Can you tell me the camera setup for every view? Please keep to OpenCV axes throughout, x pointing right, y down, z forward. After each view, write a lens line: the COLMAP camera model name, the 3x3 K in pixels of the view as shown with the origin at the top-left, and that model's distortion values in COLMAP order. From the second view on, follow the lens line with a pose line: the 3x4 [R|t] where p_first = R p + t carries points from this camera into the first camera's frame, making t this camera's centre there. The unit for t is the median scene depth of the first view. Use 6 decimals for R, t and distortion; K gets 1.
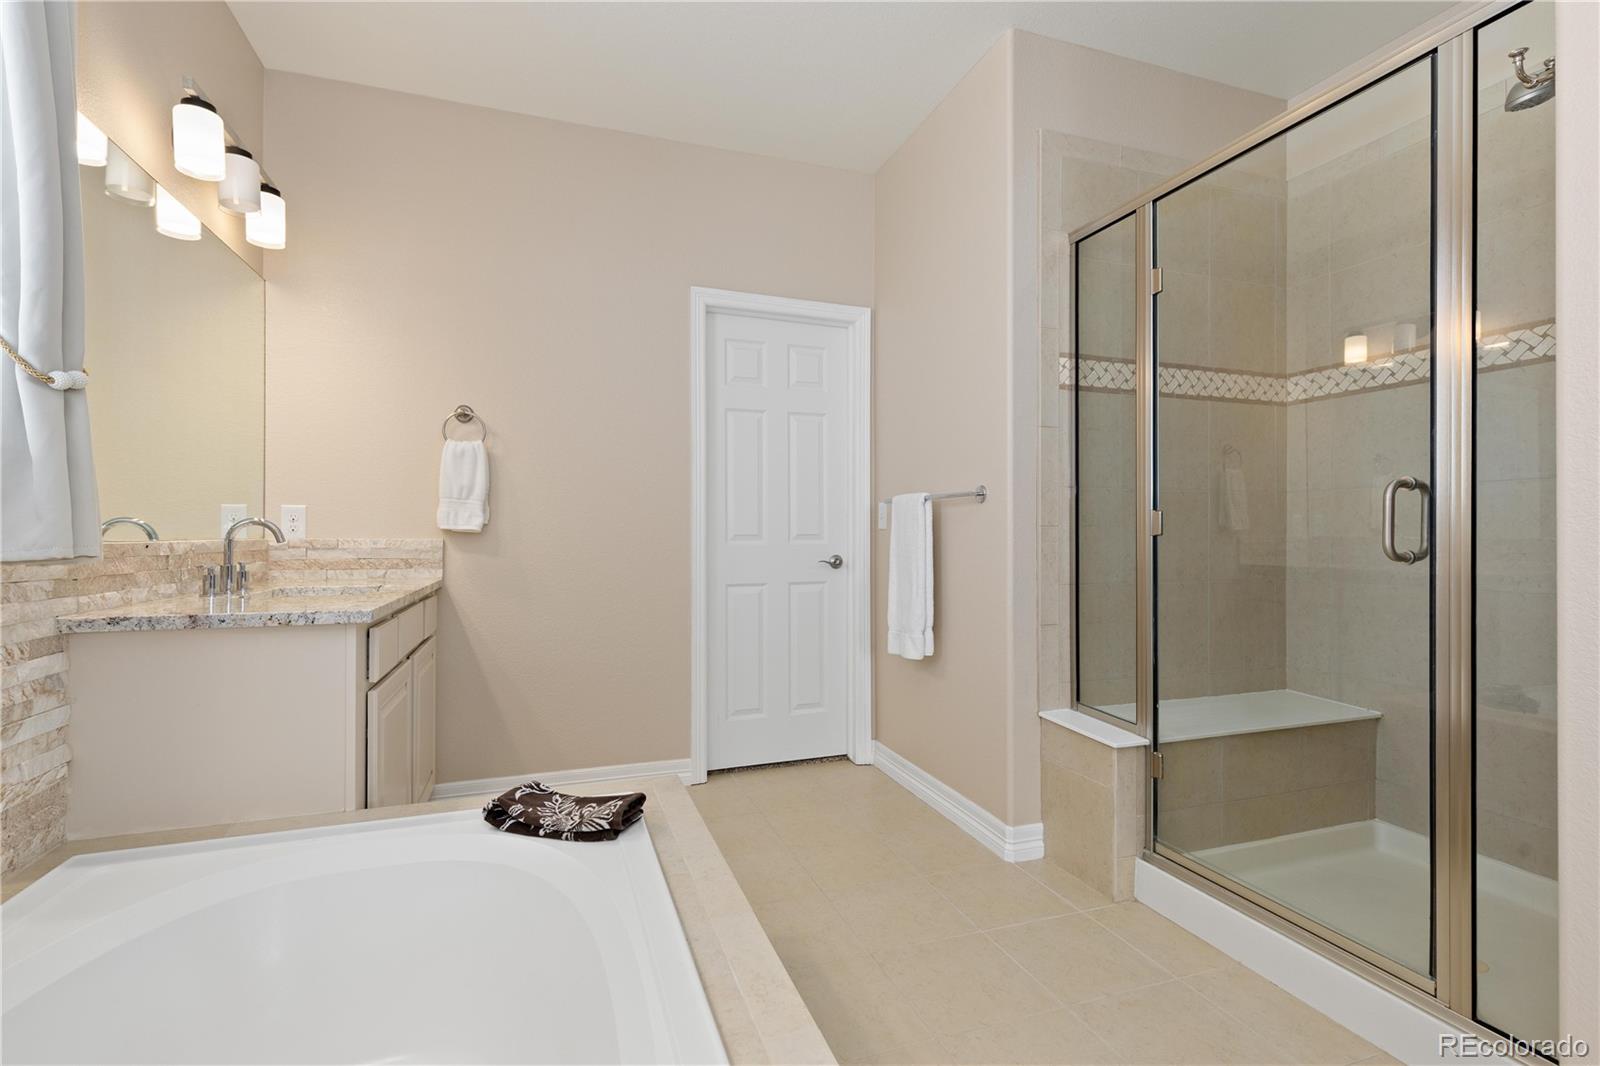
lens RADIAL K [[722.5, 0, 787.3], [0, 722.5, 531.9], [0, 0, 1]] dist [0.006202, 0.002007]
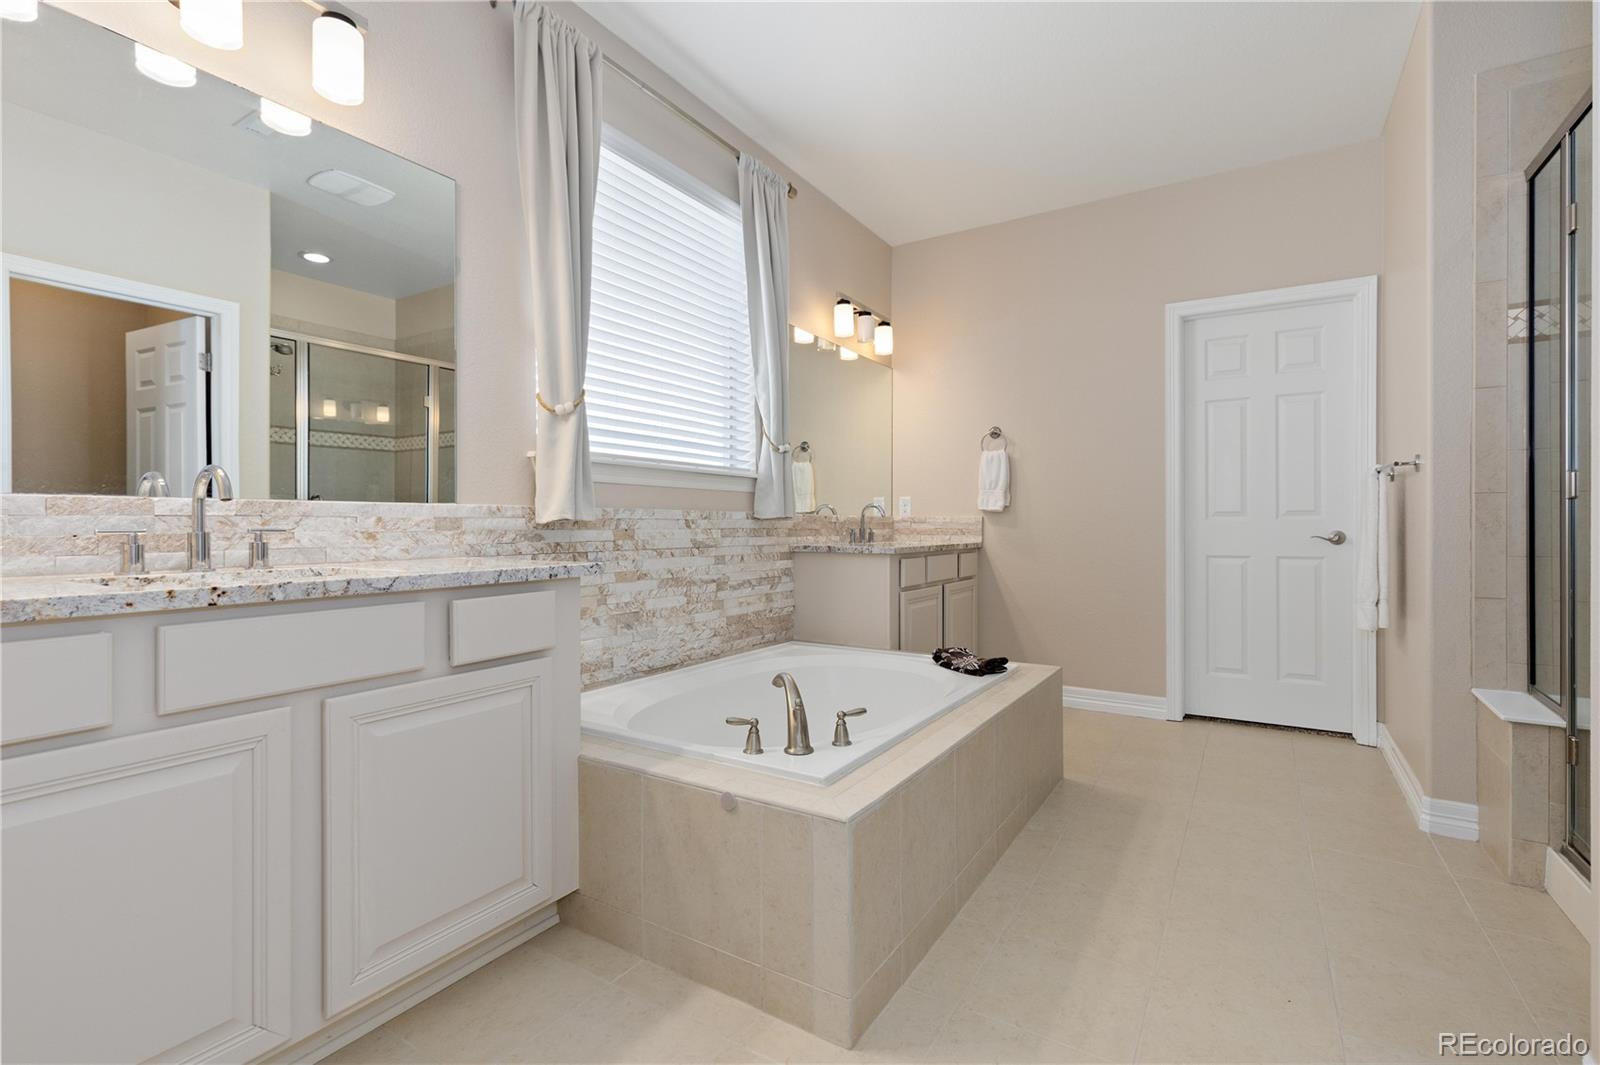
lens RADIAL K [[722.5, 0, 807.7], [0, 722.5, 530.2], [0, 0, 1]] dist [0.006202, 0.002007]
pose [[0.634771, 0.003384, -0.772693, 0.533364], [0.001410, 0.999984, 0.005538, 0.034351], [0.772699, -0.004605, 0.634756, -0.284309]]
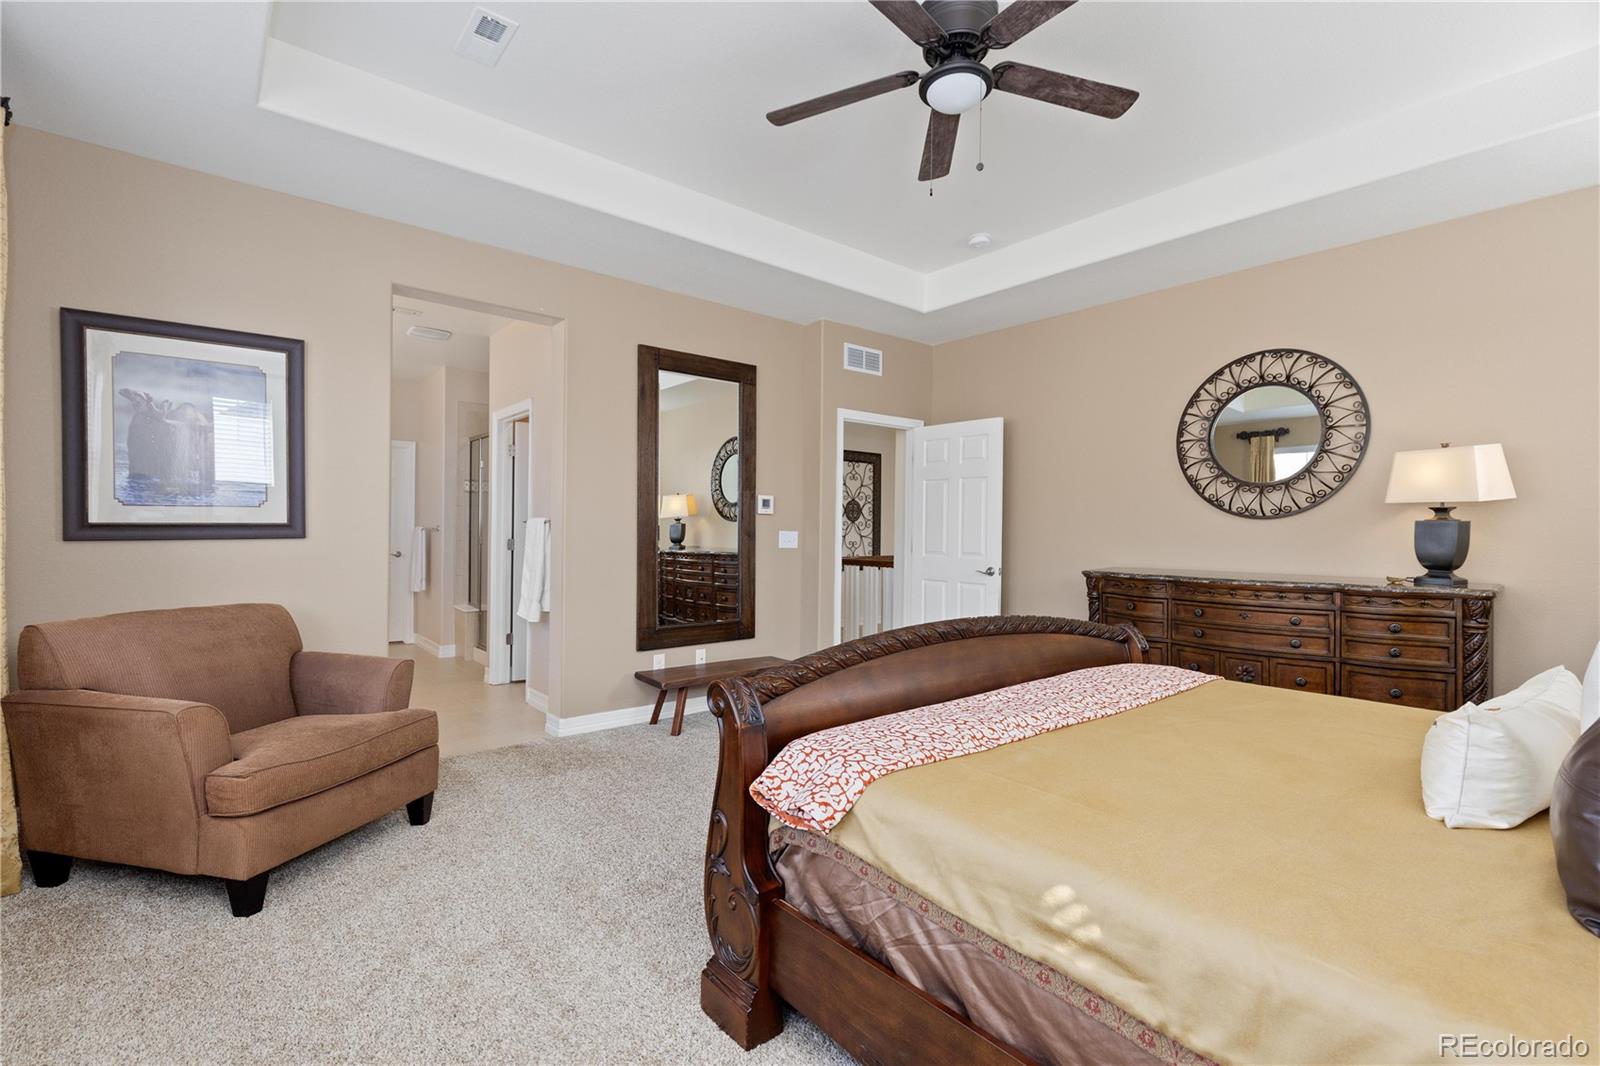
lens RADIAL K [[722.5, 0, 790.1], [0, 722.5, 546.0], [0, 0, 1]] dist [0.006202, 0.002007]
pose [[0.929366, 0.003600, 0.369143, 0.522262], [-0.005849, 0.999971, 0.004974, -0.005688], [-0.369114, -0.006781, 0.929359, -2.162991]]
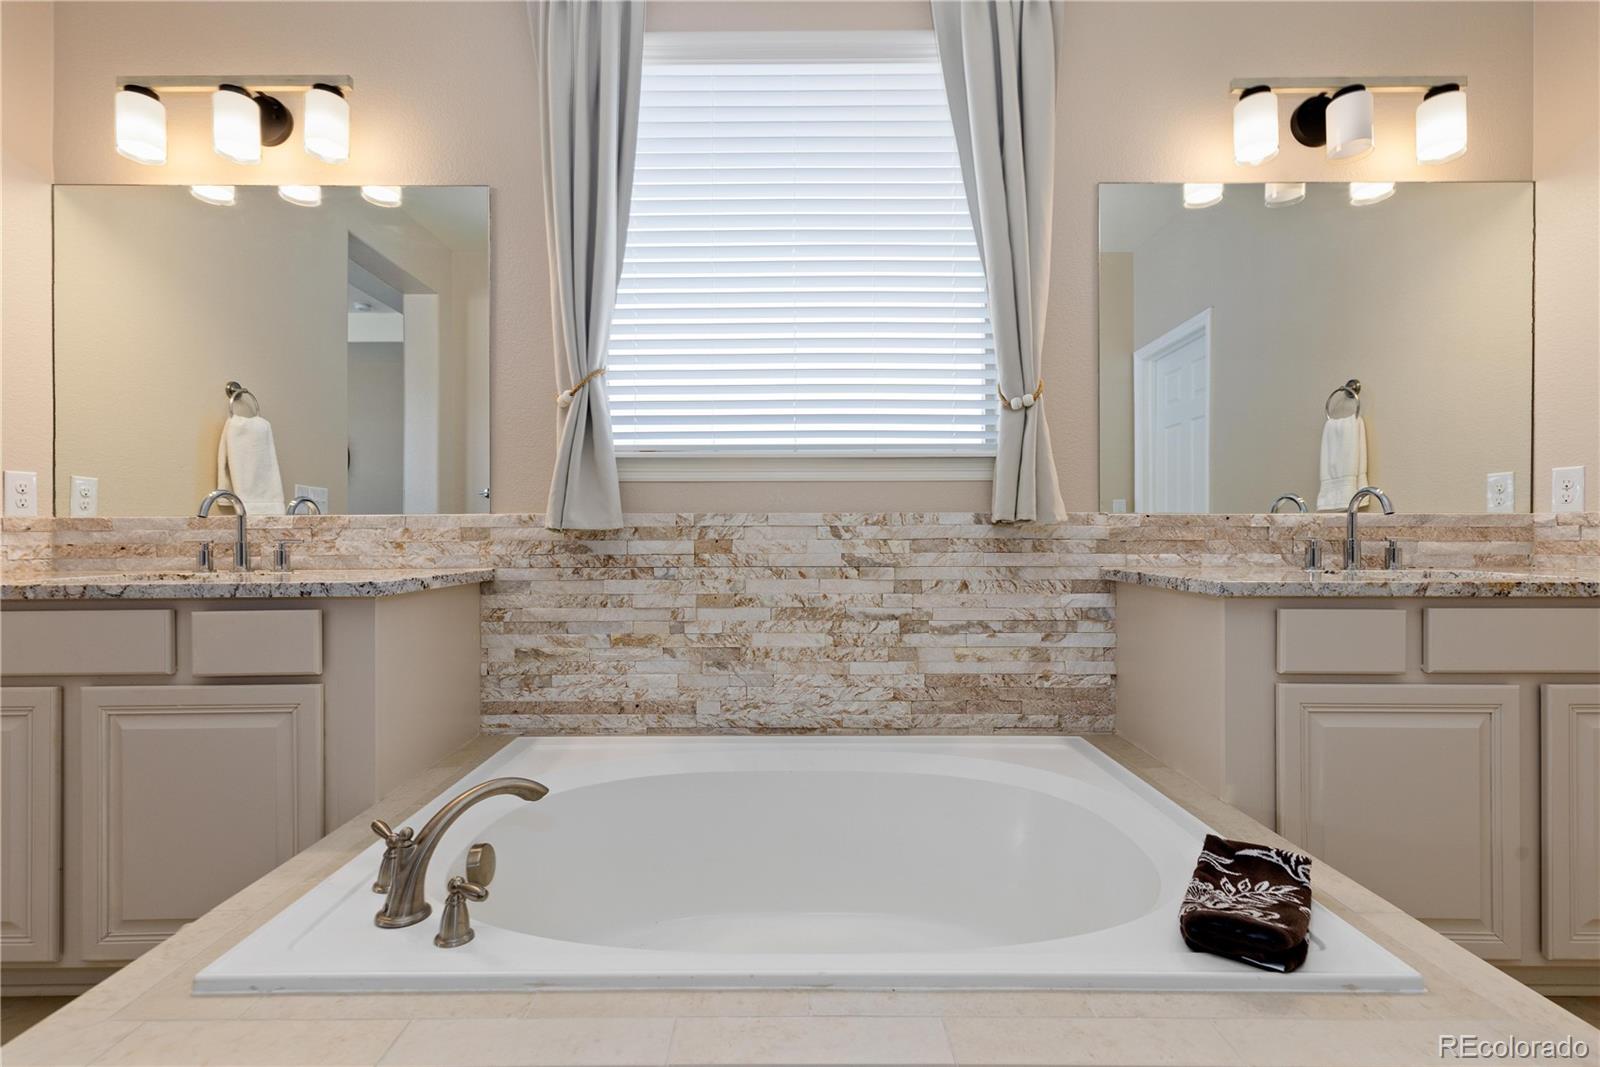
lens RADIAL K [[722.5, 0, 786.1], [0, 722.5, 537.0], [0, 0, 1]] dist [0.006202, 0.002007]
pose [[-0.322909, 0.004022, -0.946421, 0.298212], [0.002732, 0.999991, 0.003317, 0.032562], [0.946426, -0.001515, -0.322917, 0.530761]]
